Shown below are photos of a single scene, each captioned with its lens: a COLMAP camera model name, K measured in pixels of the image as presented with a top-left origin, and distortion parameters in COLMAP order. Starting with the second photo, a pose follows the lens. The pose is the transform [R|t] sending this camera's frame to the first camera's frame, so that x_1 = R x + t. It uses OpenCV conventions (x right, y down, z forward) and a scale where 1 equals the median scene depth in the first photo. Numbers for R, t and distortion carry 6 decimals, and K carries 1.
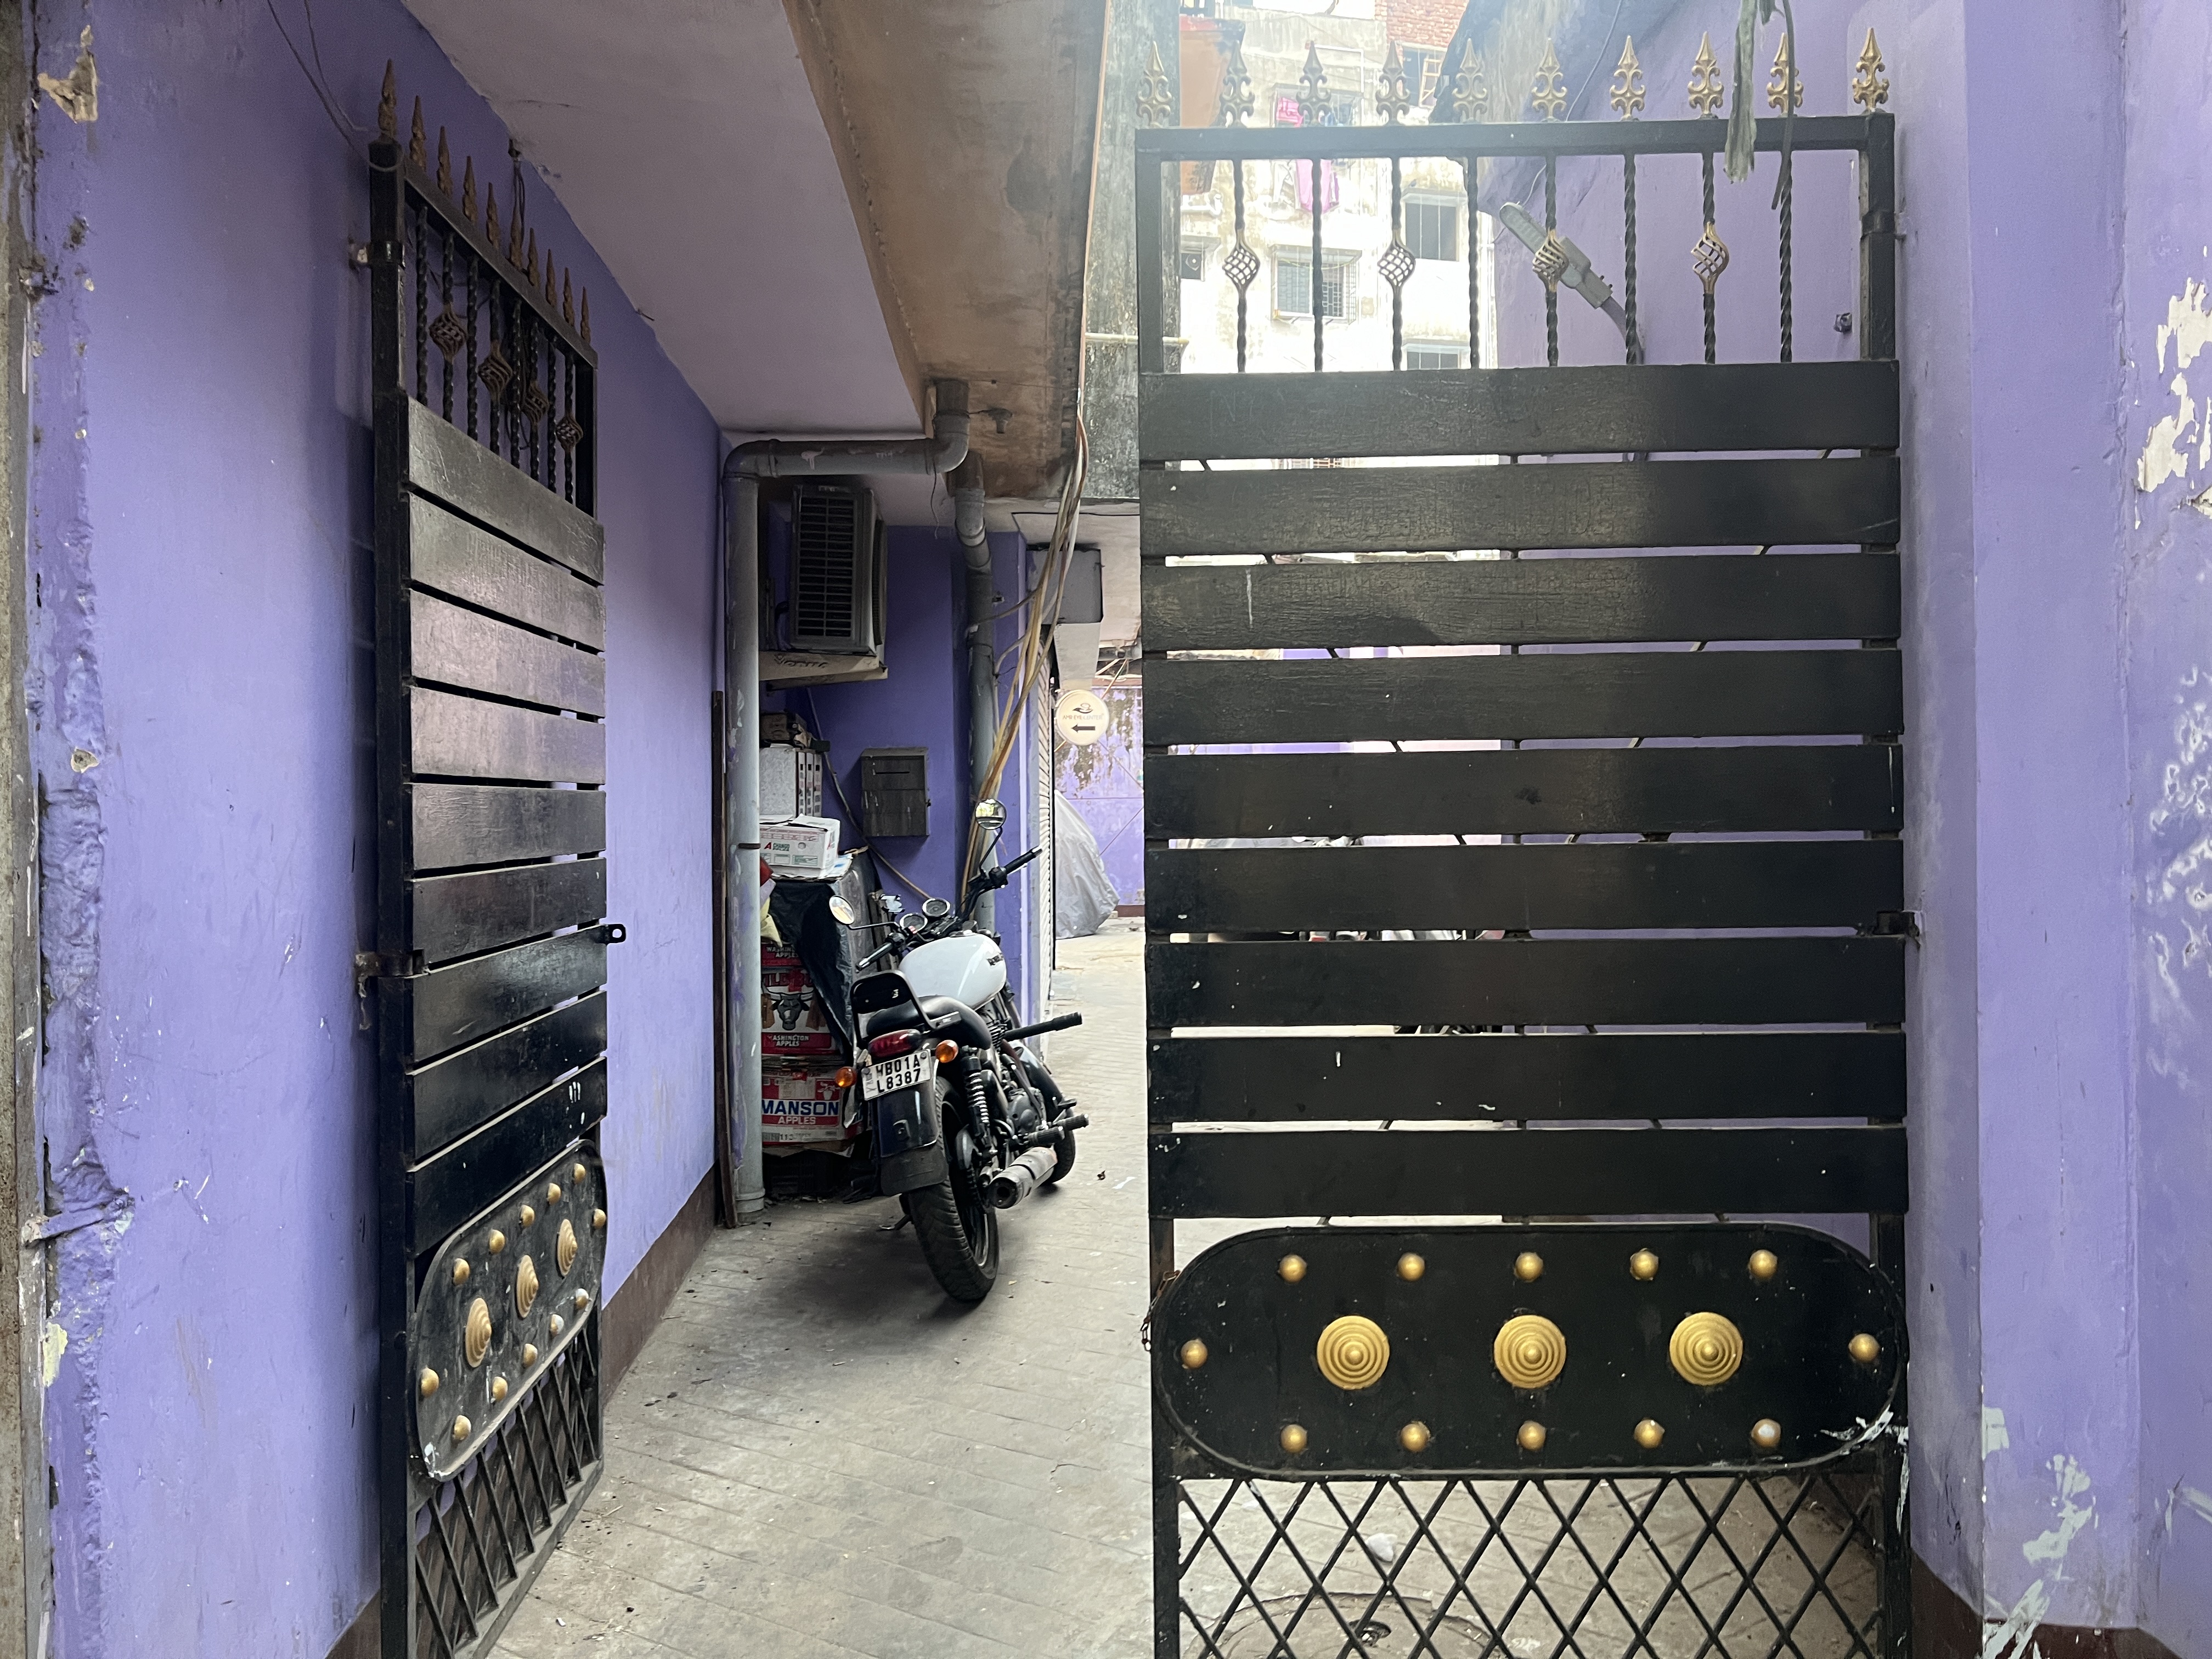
lens RADIAL K [[1659.4, 0, 1103.9], [0, 1659.4, 819.1], [0, 0, 1]] dist [0.002487, 0.000132]
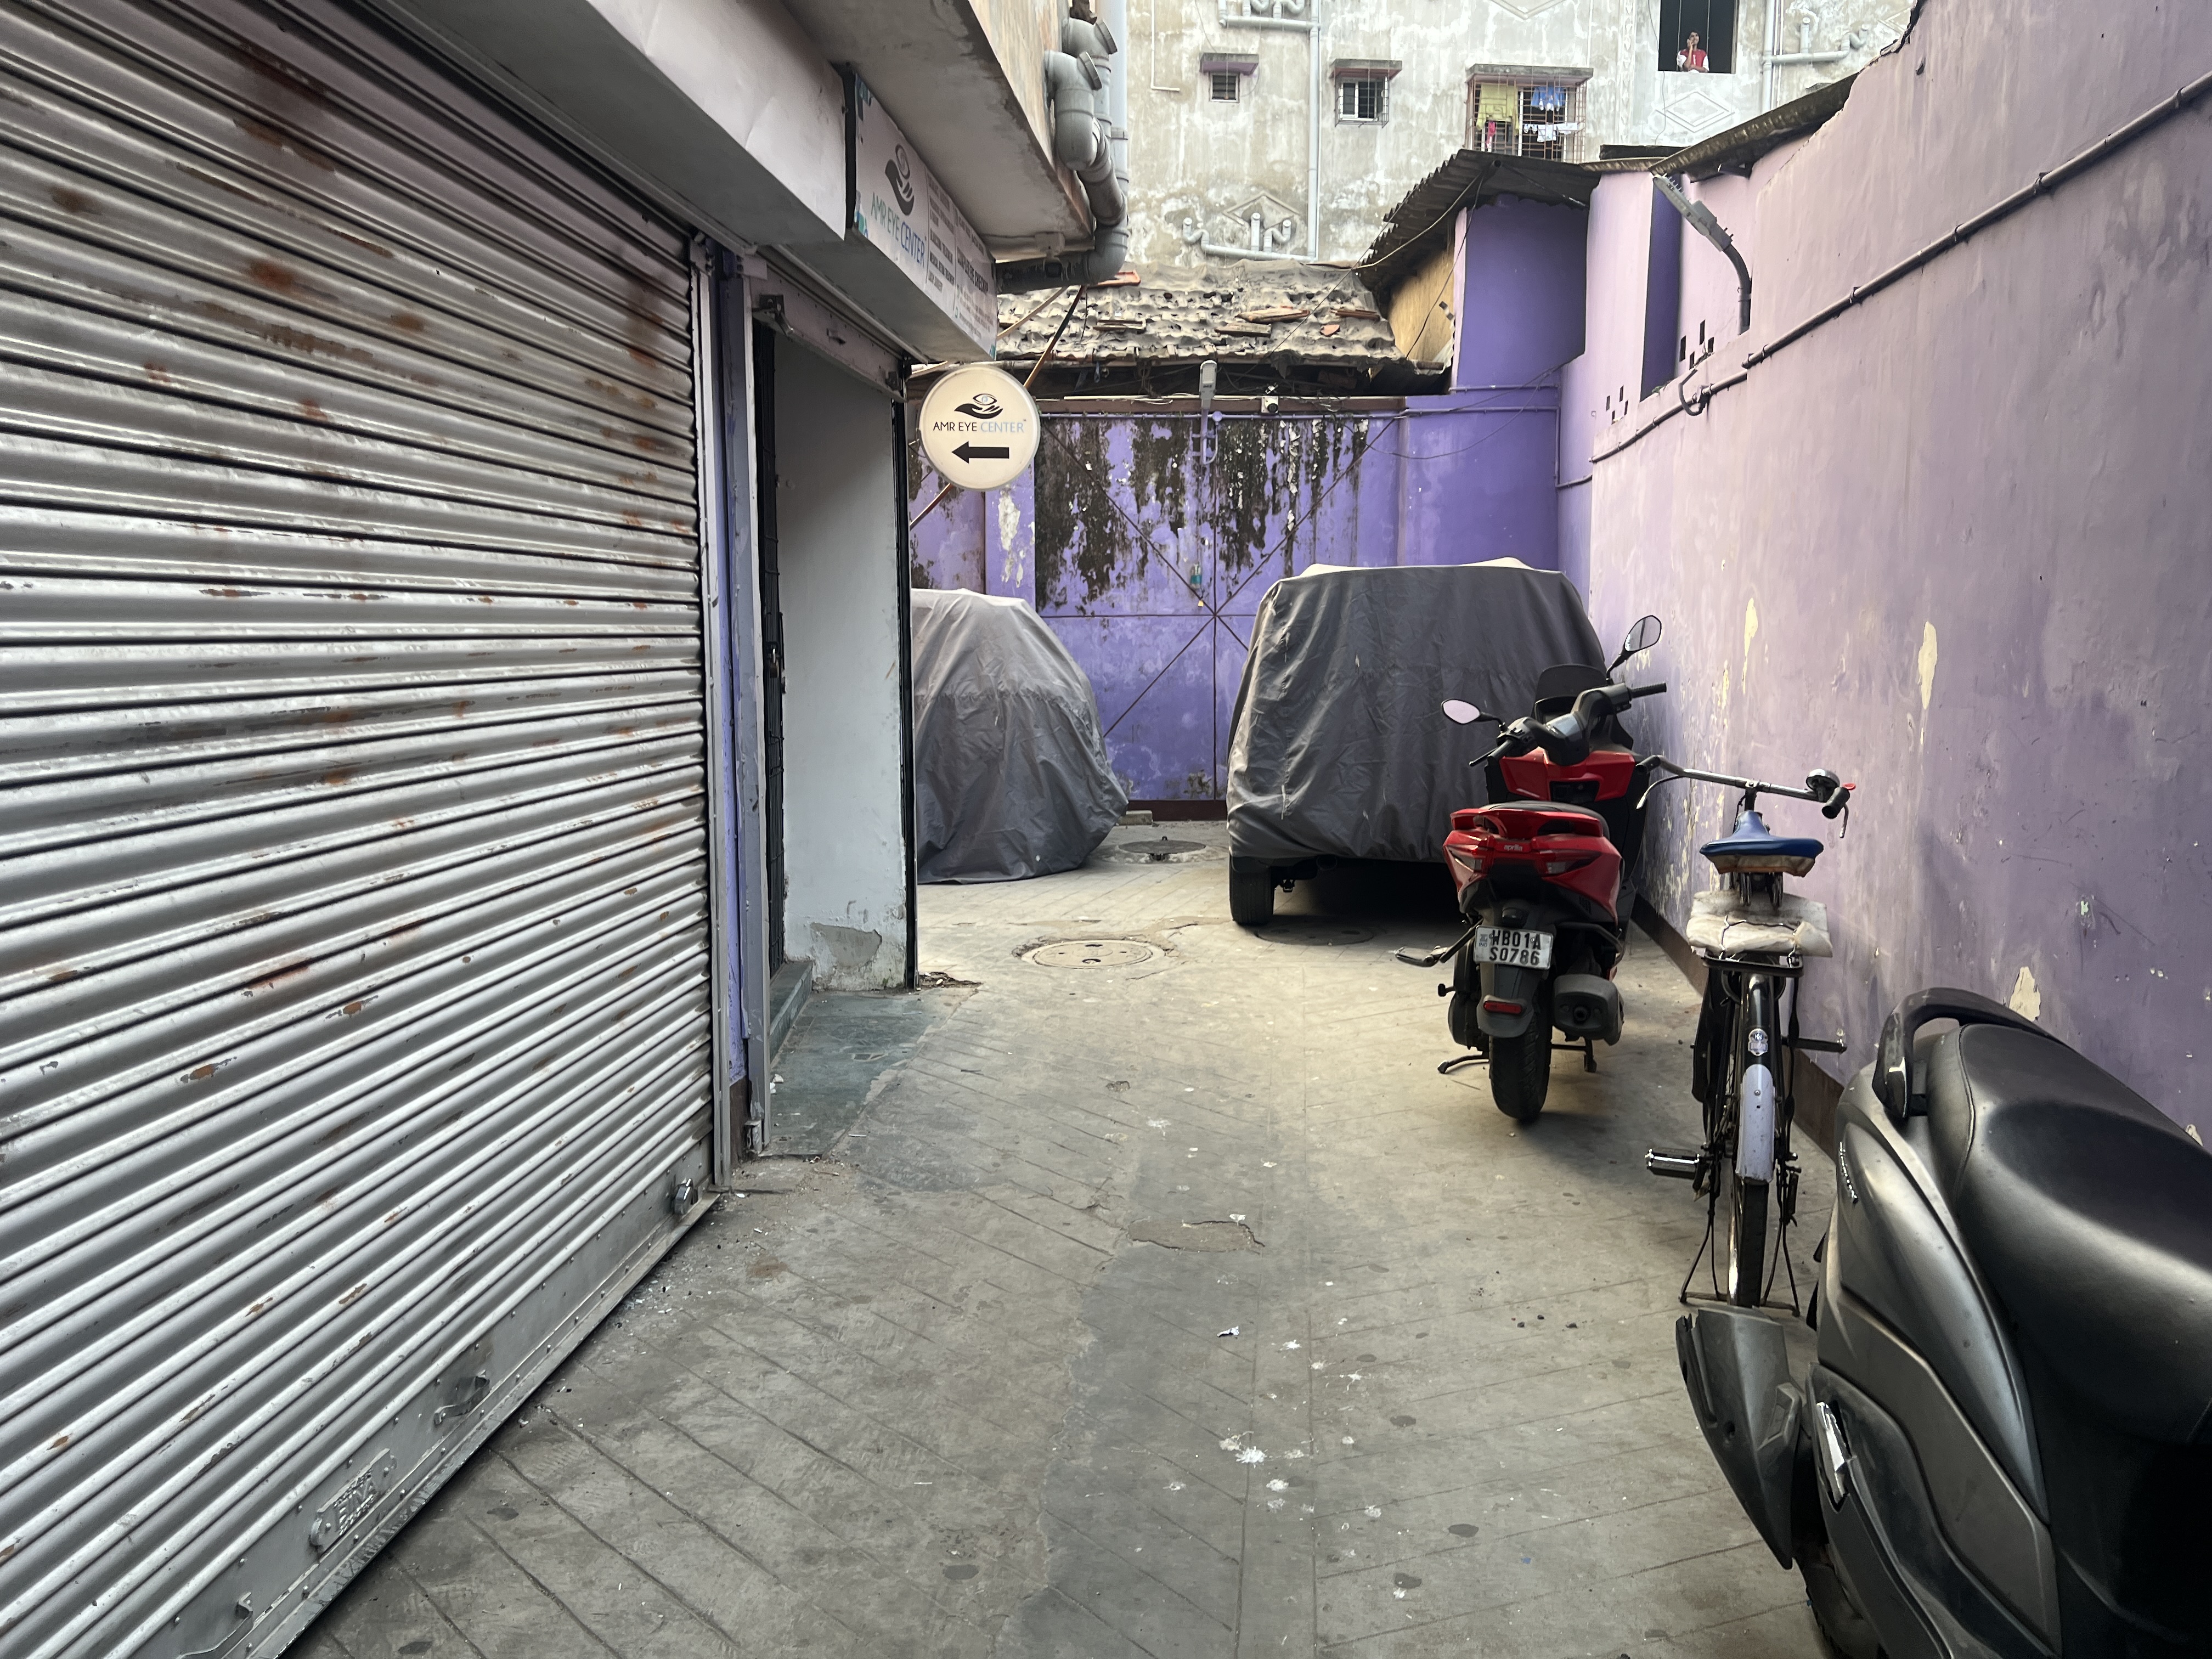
lens RADIAL K [[1659.4, 0, 1104.4], [0, 1659.4, 834.0], [0, 0, 1]] dist [0.002487, 0.000132]
pose [[0.993204, 0.019462, -0.114751, 0.057826], [-0.006360, 0.993523, 0.113454, -0.002530], [0.116216, -0.111953, 0.986894, 0.426239]]
